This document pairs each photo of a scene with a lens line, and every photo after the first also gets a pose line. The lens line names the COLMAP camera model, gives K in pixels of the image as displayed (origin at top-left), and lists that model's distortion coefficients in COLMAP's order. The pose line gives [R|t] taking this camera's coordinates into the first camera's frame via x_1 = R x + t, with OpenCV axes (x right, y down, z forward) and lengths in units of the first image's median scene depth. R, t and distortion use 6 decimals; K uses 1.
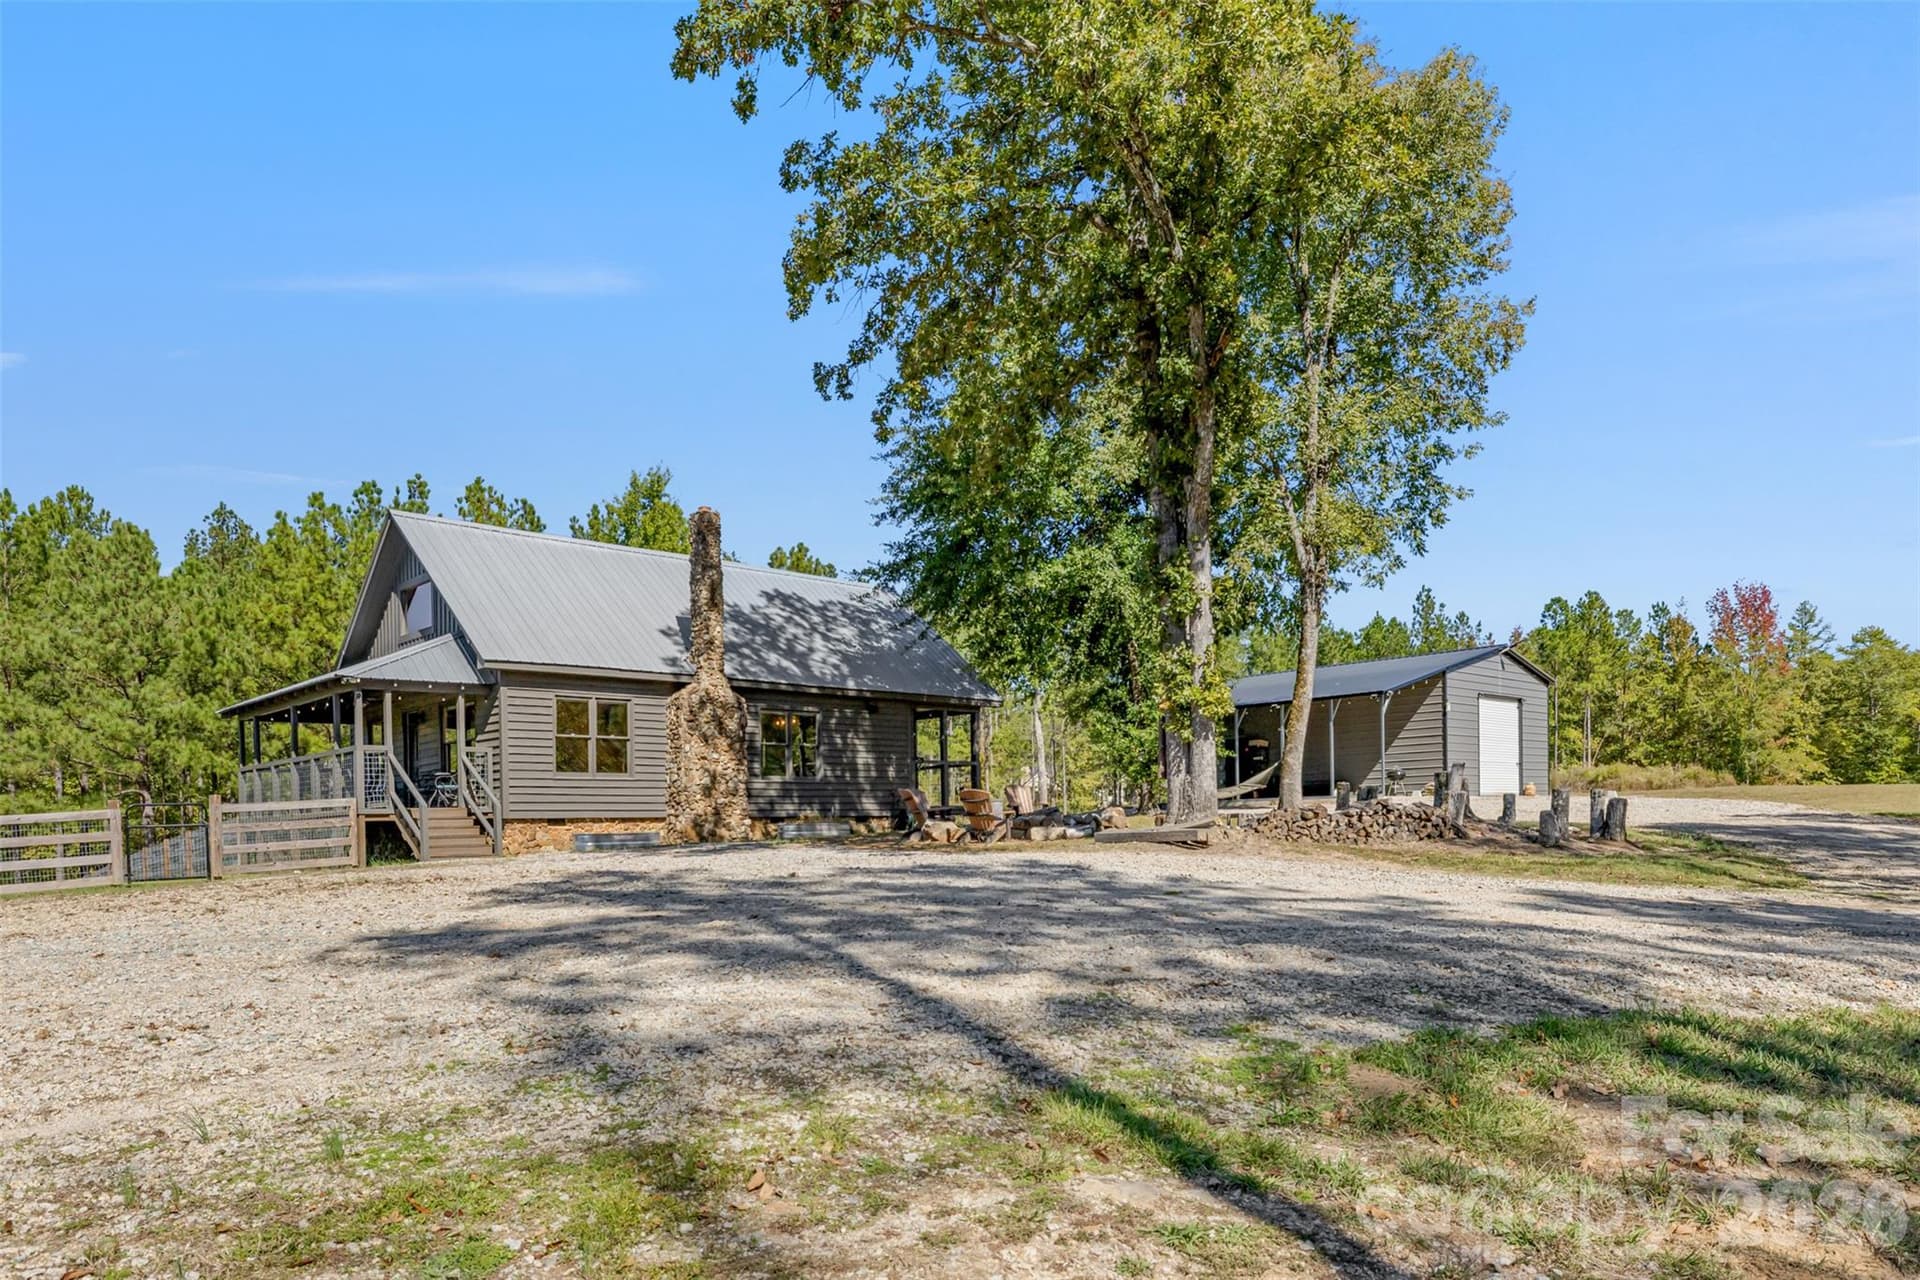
lens RADIAL K [[942.1, 0, 960.0], [0, 942.1, 640.0], [0, 0, 1]] dist [0.000259, -0.000230]
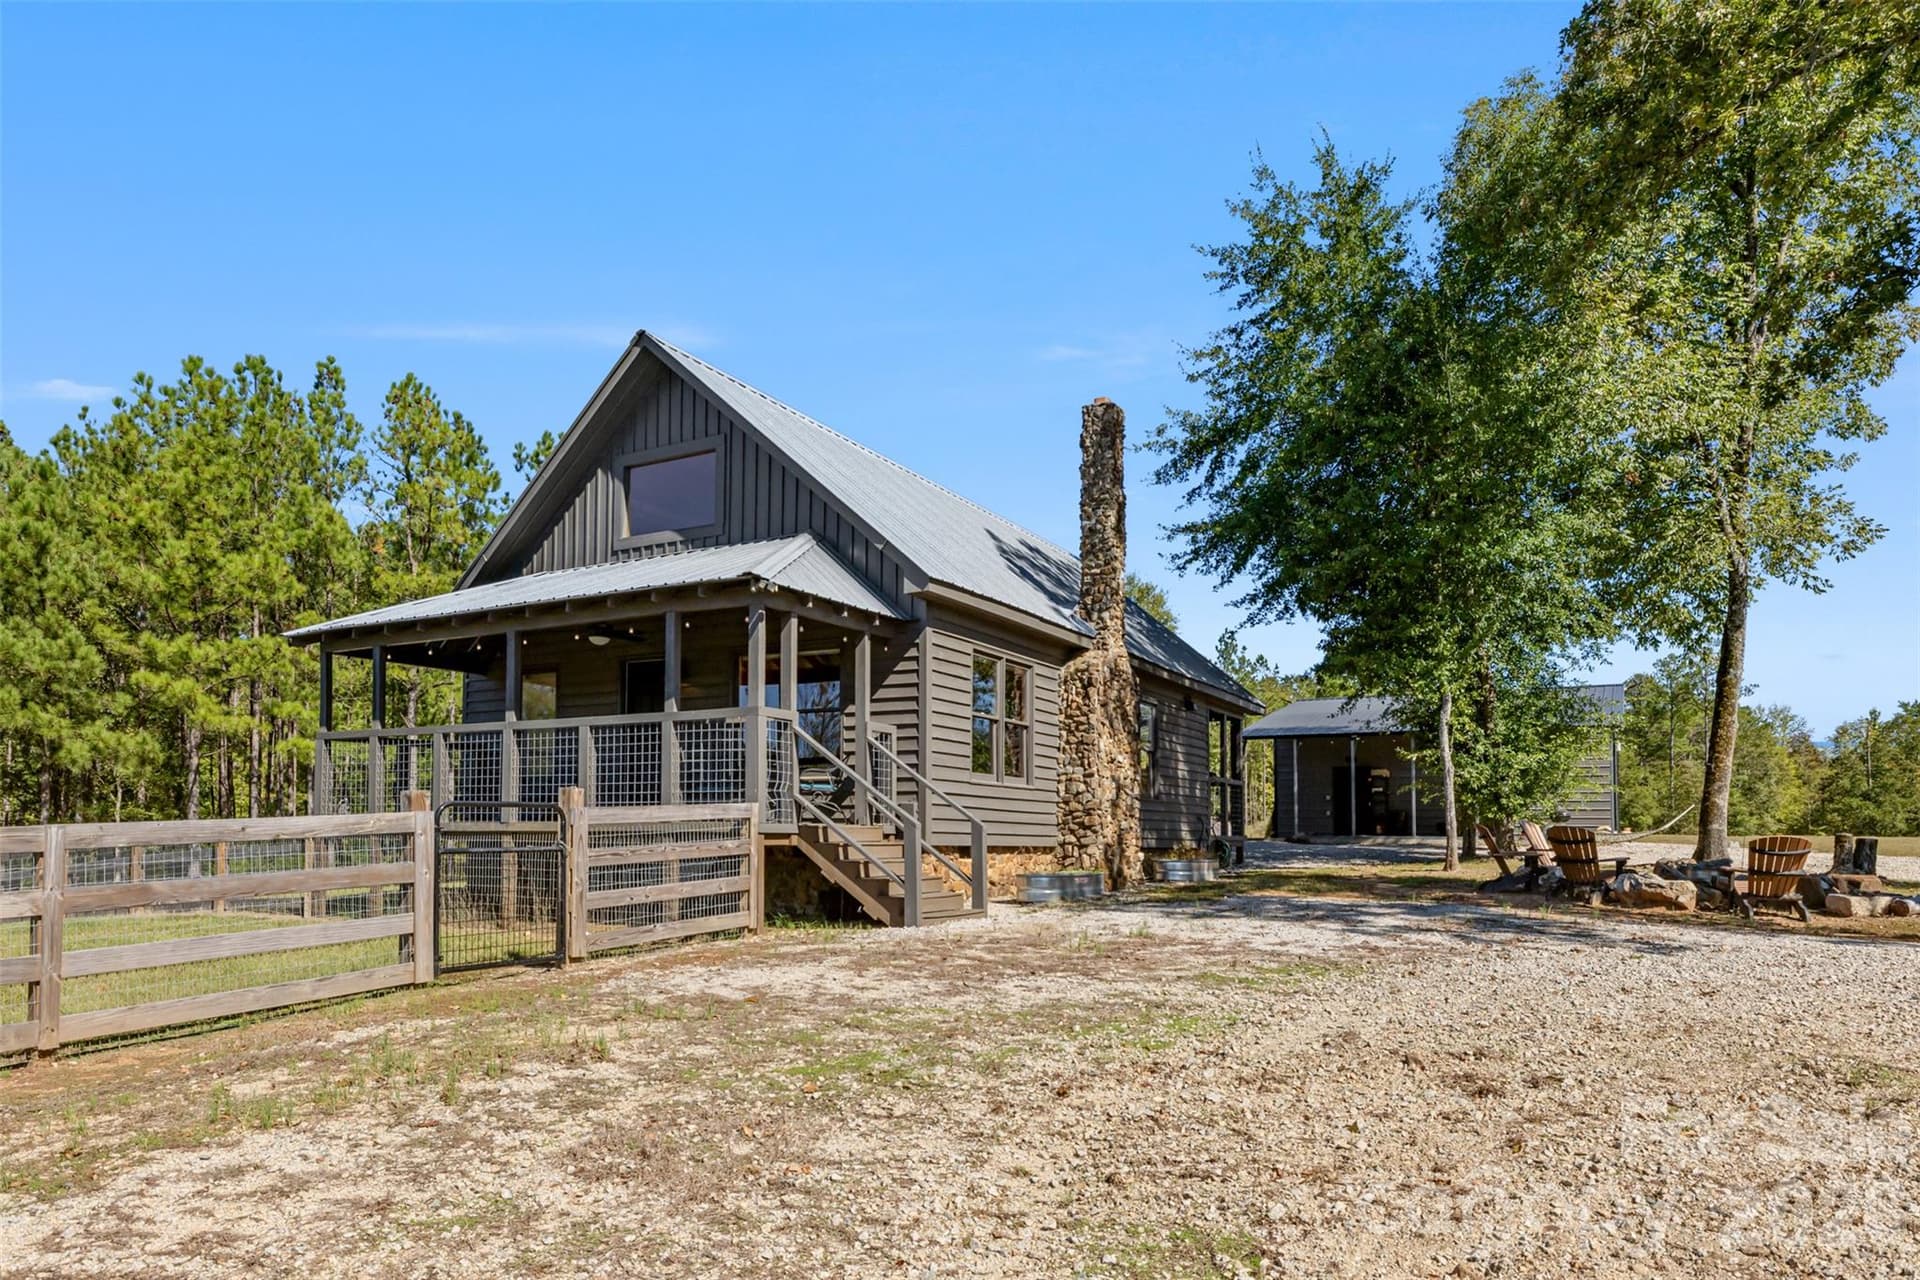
lens RADIAL K [[942.1, 0, 960.0], [0, 942.1, 640.0], [0, 0, 1]] dist [0.000259, -0.000230]
pose [[0.973407, 0.082358, 0.213766, -0.458286], [-0.079564, 0.996594, -0.021658, 0.053807], [-0.214822, 0.004074, 0.976645, 0.310745]]
